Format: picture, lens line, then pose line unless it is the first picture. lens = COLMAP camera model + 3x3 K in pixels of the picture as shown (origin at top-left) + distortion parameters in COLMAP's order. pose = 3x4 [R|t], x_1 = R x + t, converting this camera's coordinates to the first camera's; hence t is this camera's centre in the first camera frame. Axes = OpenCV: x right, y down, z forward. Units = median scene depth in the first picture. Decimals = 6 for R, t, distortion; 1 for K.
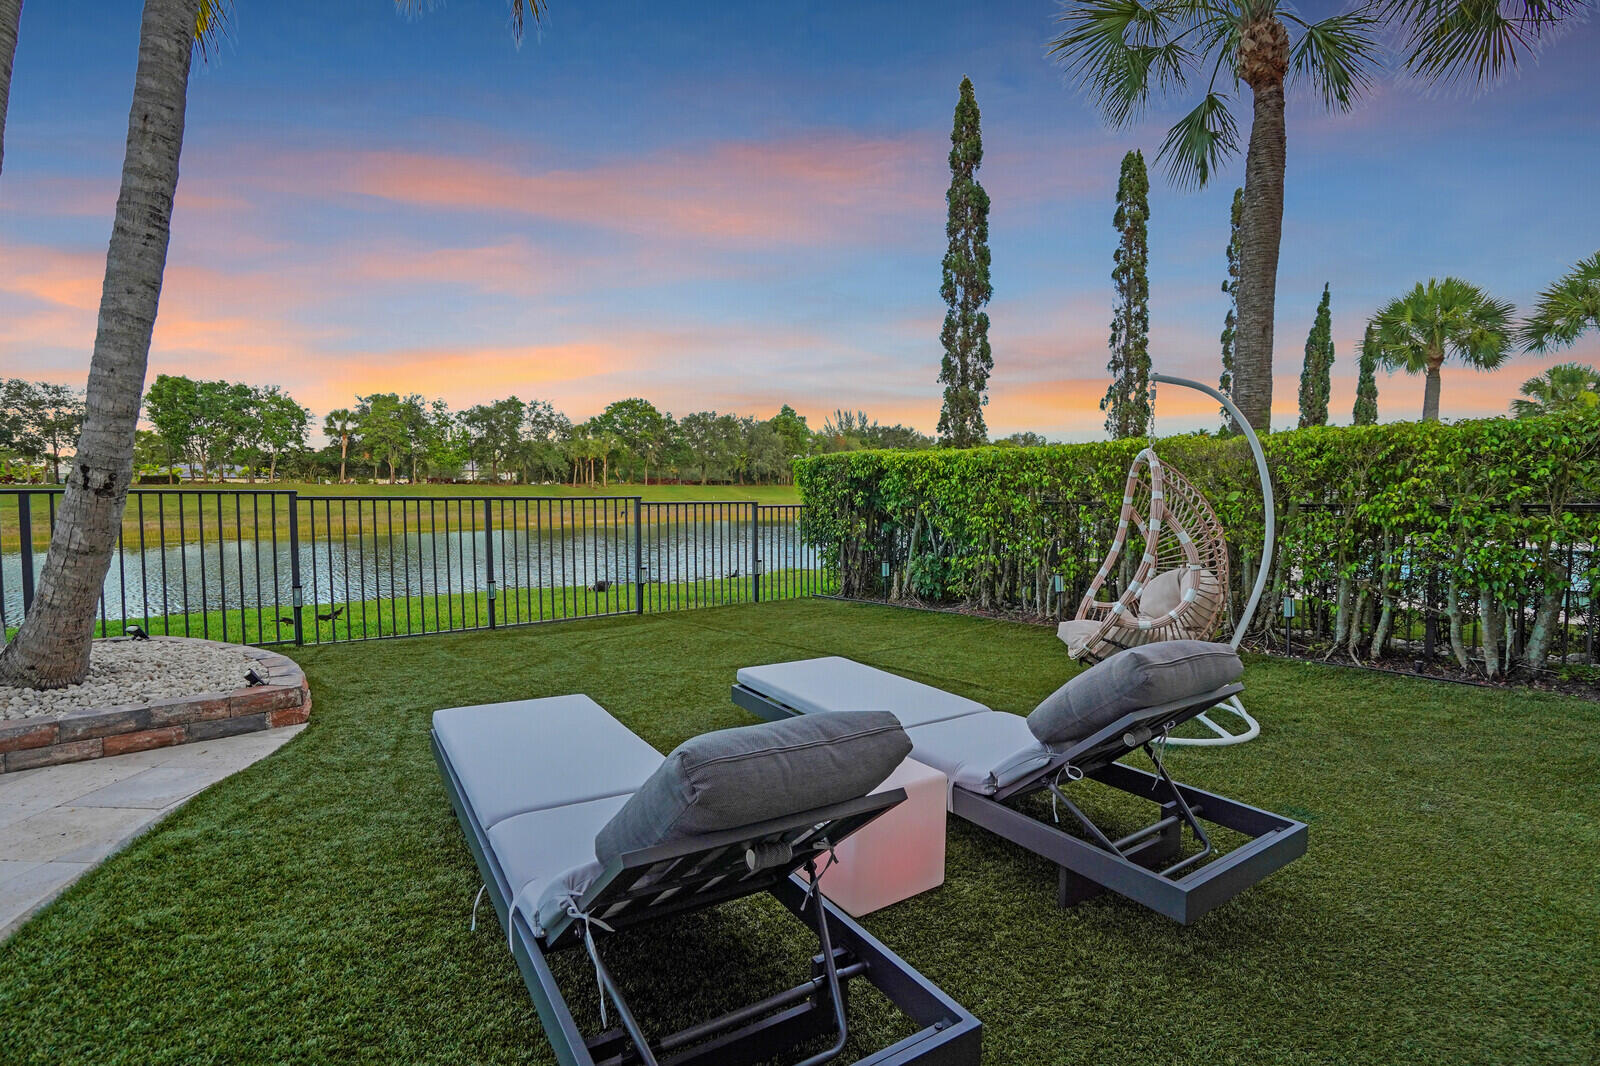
lens RADIAL K [[752.8, 0, 800.0], [0, 752.8, 533.0], [0, 0, 1]] dist [-0.065612, 0.028819]
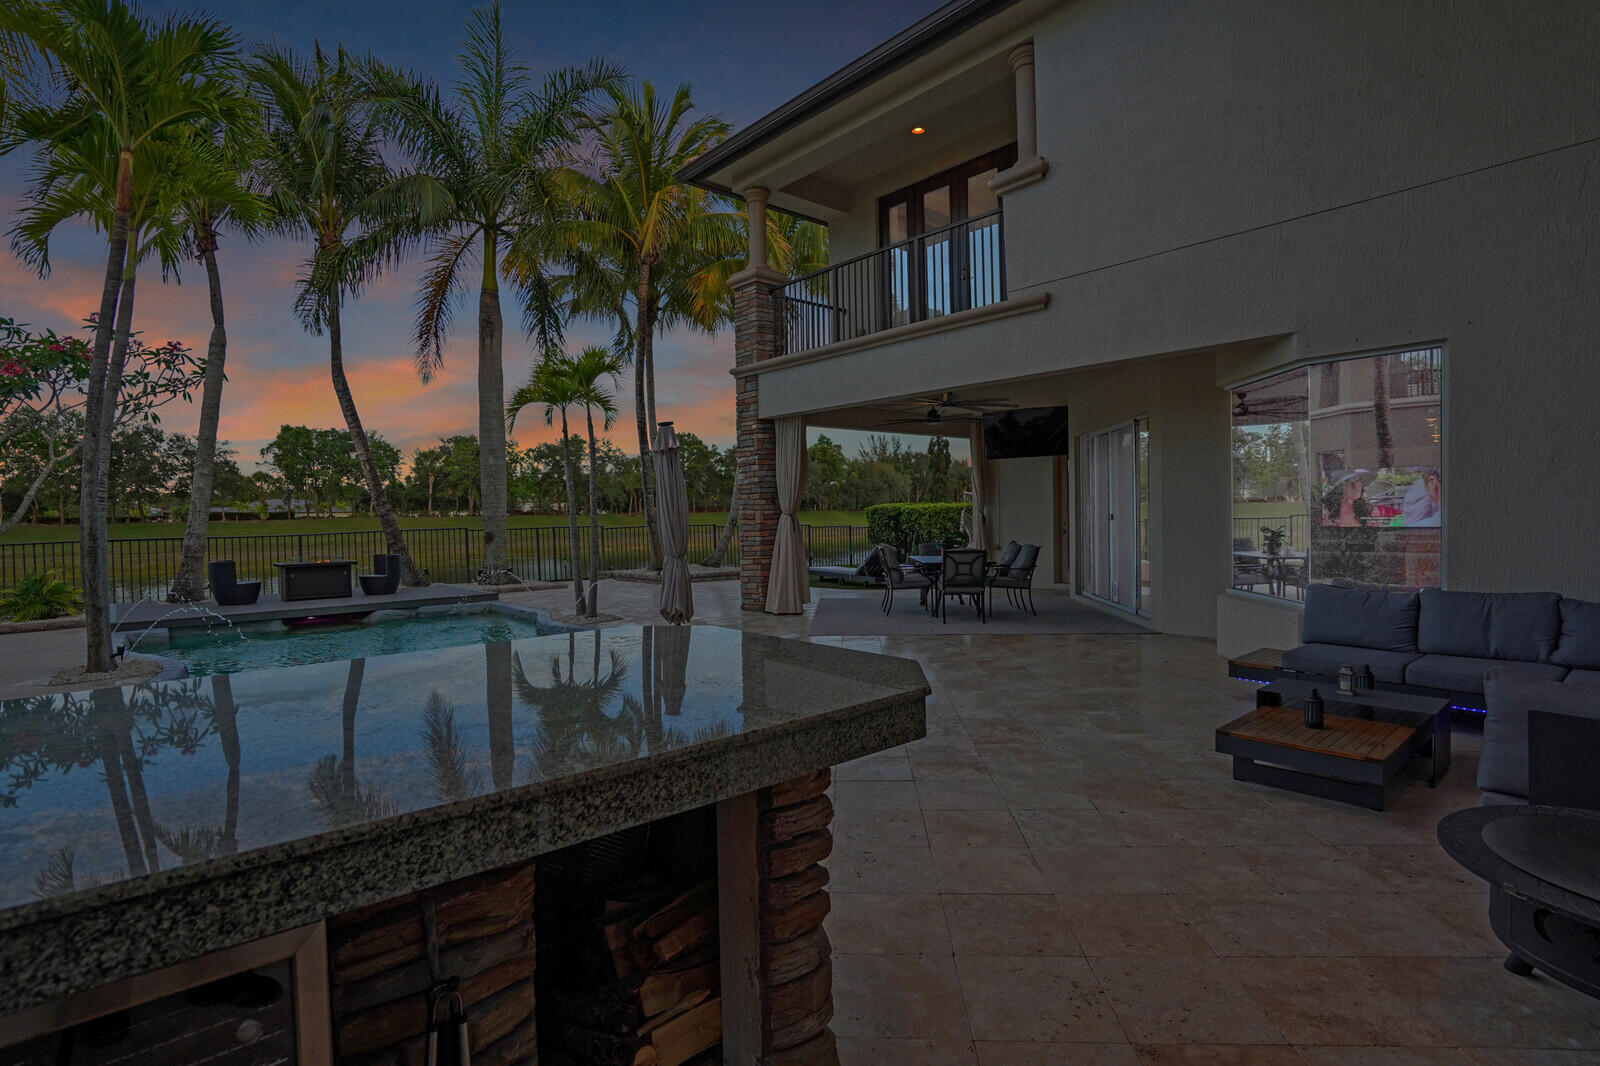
lens RADIAL K [[794.9, 0, 800.0], [0, 794.9, 533.0], [0, 0, 1]] dist [-0.079644, 0.049745]
pose [[0.999048, -0.016521, -0.040368, -0.010379], [0.015160, 0.999314, -0.033793, 0.005970], [0.040899, 0.033149, 0.998613, -0.141514]]
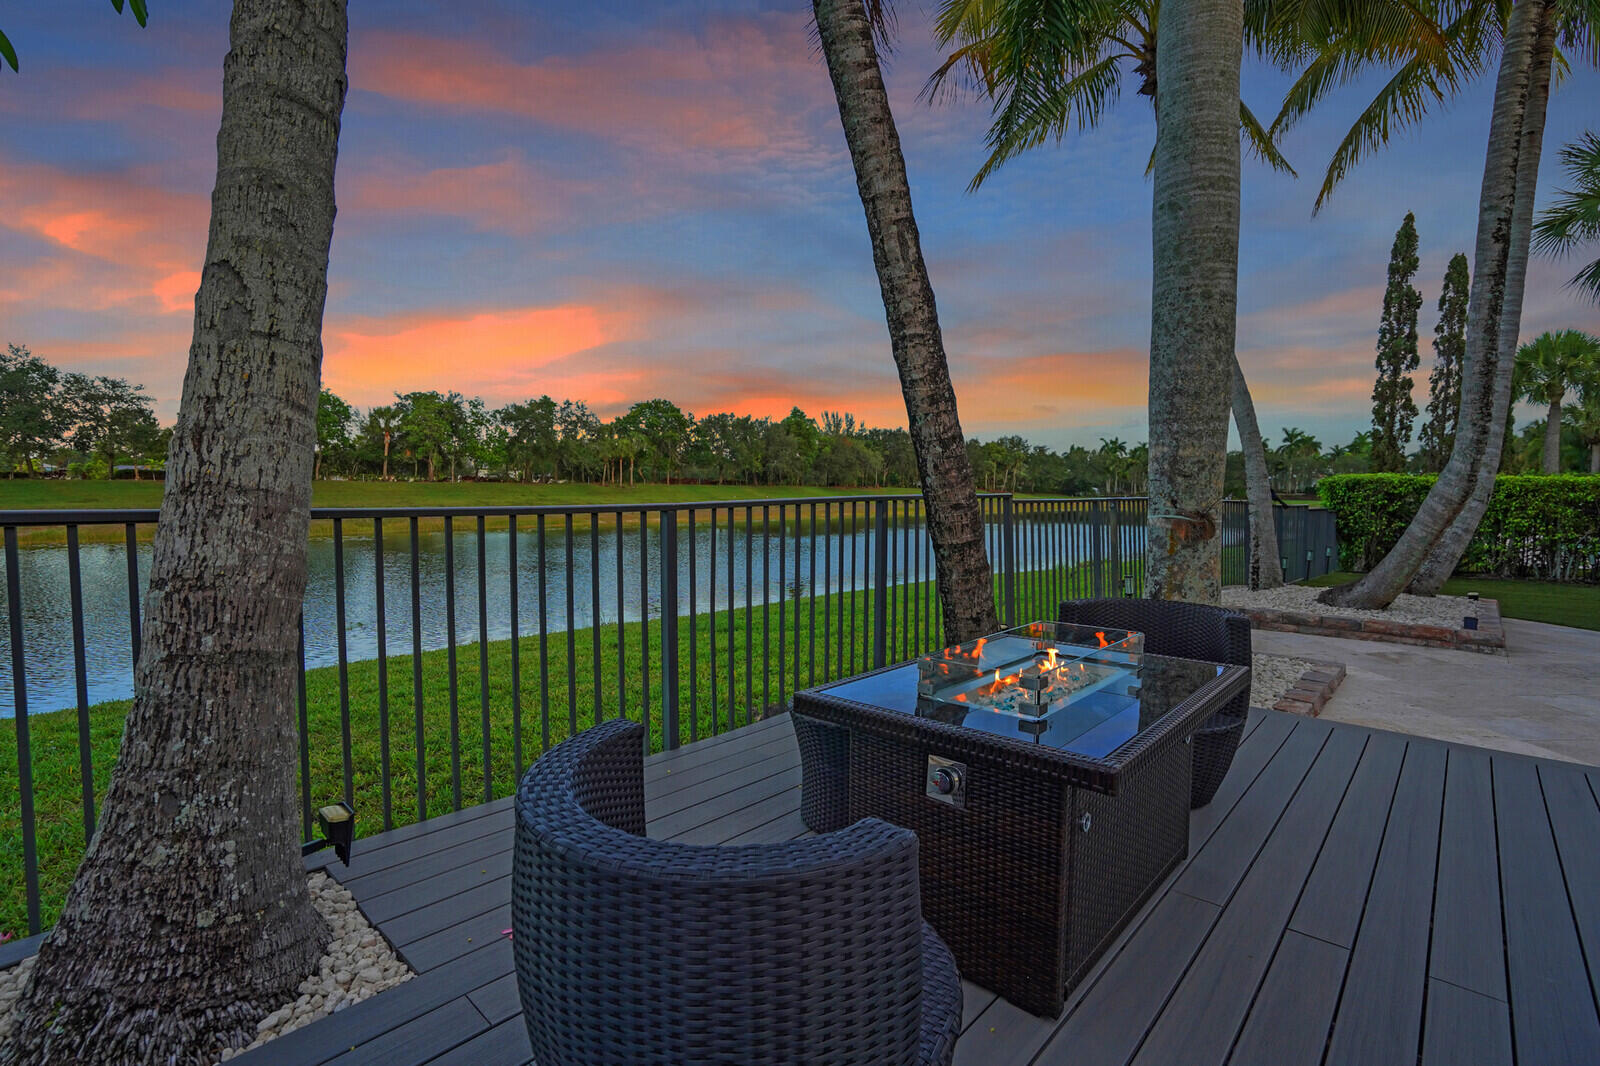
lens RADIAL K [[752.8, 0, 800.0], [0, 752.8, 533.0], [0, 0, 1]] dist [-0.065612, 0.028819]
pose [[0.997951, 0.003901, 0.063871, -0.105623], [-0.003933, 0.999992, 0.000375, 0.001015], [-0.063869, -0.000625, 0.997958, -0.034133]]
